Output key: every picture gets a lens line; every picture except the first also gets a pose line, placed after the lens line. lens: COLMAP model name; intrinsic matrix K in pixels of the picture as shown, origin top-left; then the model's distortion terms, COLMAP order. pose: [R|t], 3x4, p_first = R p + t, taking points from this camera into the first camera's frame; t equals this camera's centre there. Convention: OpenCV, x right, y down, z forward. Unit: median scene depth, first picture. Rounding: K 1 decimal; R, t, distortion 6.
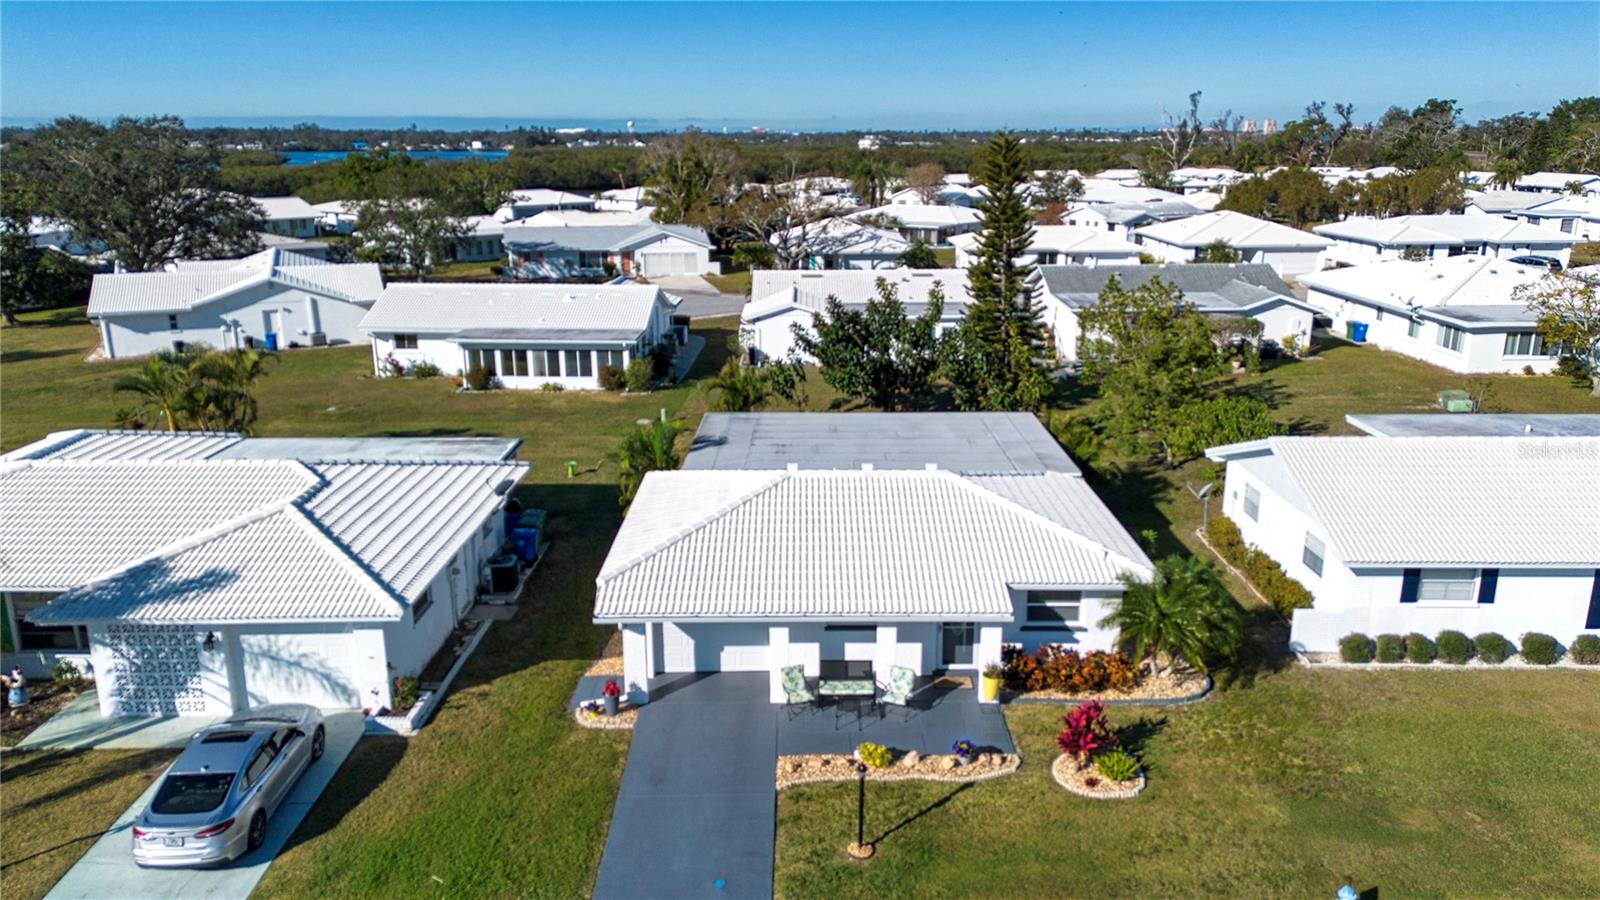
lens RADIAL K [[1134.2, 0, 800.0], [0, 1134.2, 450.0], [0, 0, 1]] dist [0.098942, -0.096283]
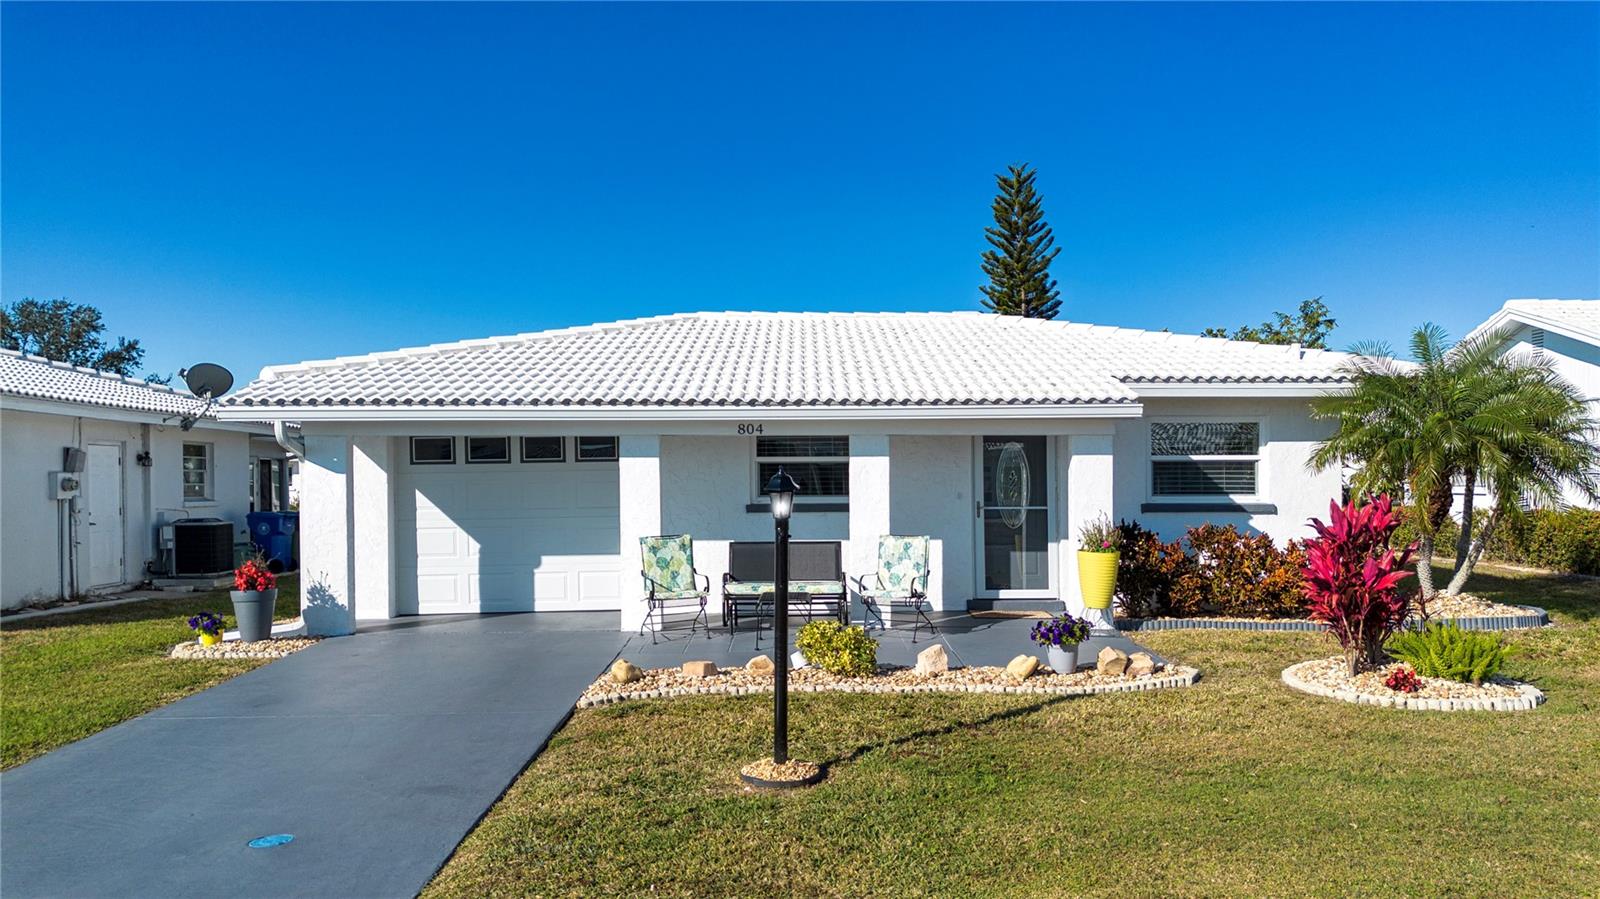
lens RADIAL K [[1134.2, 0, 800.0], [0, 1134.2, 449.5], [0, 0, 1]] dist [0.098942, -0.096283]
pose [[0.999970, -0.006989, 0.003438, 0.044346], [0.007670, 0.960334, -0.278748, 0.271724], [-0.001354, 0.278766, 0.960358, 0.521809]]
